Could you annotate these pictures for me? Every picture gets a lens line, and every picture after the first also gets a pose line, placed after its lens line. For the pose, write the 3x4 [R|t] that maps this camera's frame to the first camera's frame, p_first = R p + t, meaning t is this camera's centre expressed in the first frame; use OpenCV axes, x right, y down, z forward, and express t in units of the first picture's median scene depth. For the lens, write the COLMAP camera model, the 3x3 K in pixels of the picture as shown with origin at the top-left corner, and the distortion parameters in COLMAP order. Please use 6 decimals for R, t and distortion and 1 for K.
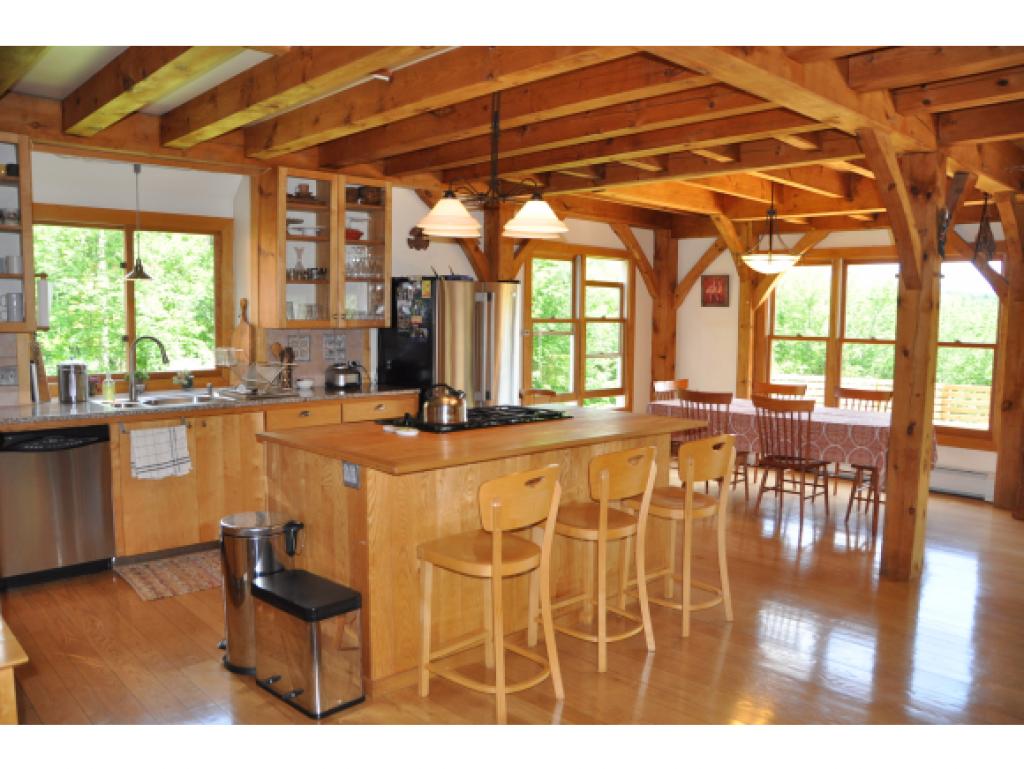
lens RADIAL K [[801.1, 0, 517.6], [0, 801.1, 387.4], [0, 0, 1]] dist [-0.053634, 0.007807]
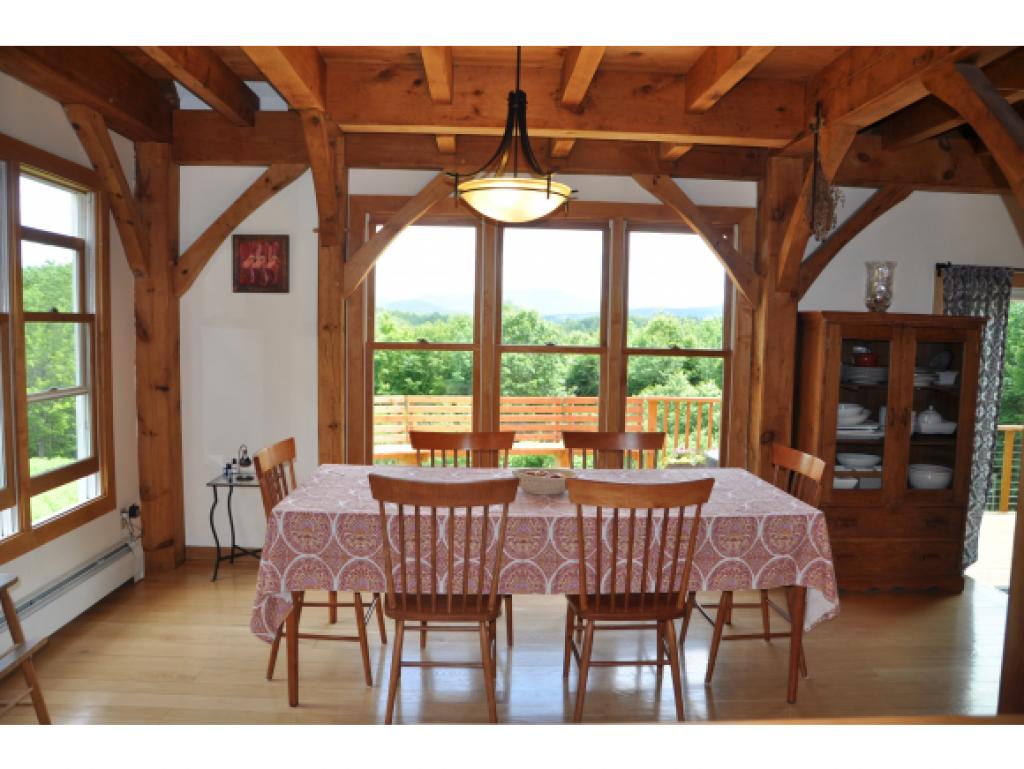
lens RADIAL K [[801.1, 0, 508.2], [0, 801.1, 380.0], [0, 0, 1]] dist [-0.053634, 0.007807]
pose [[0.666301, -0.058736, 0.743366, -0.053519], [0.058368, 0.997942, 0.026535, -0.044857], [-0.743395, 0.025708, 0.668359, 0.500784]]
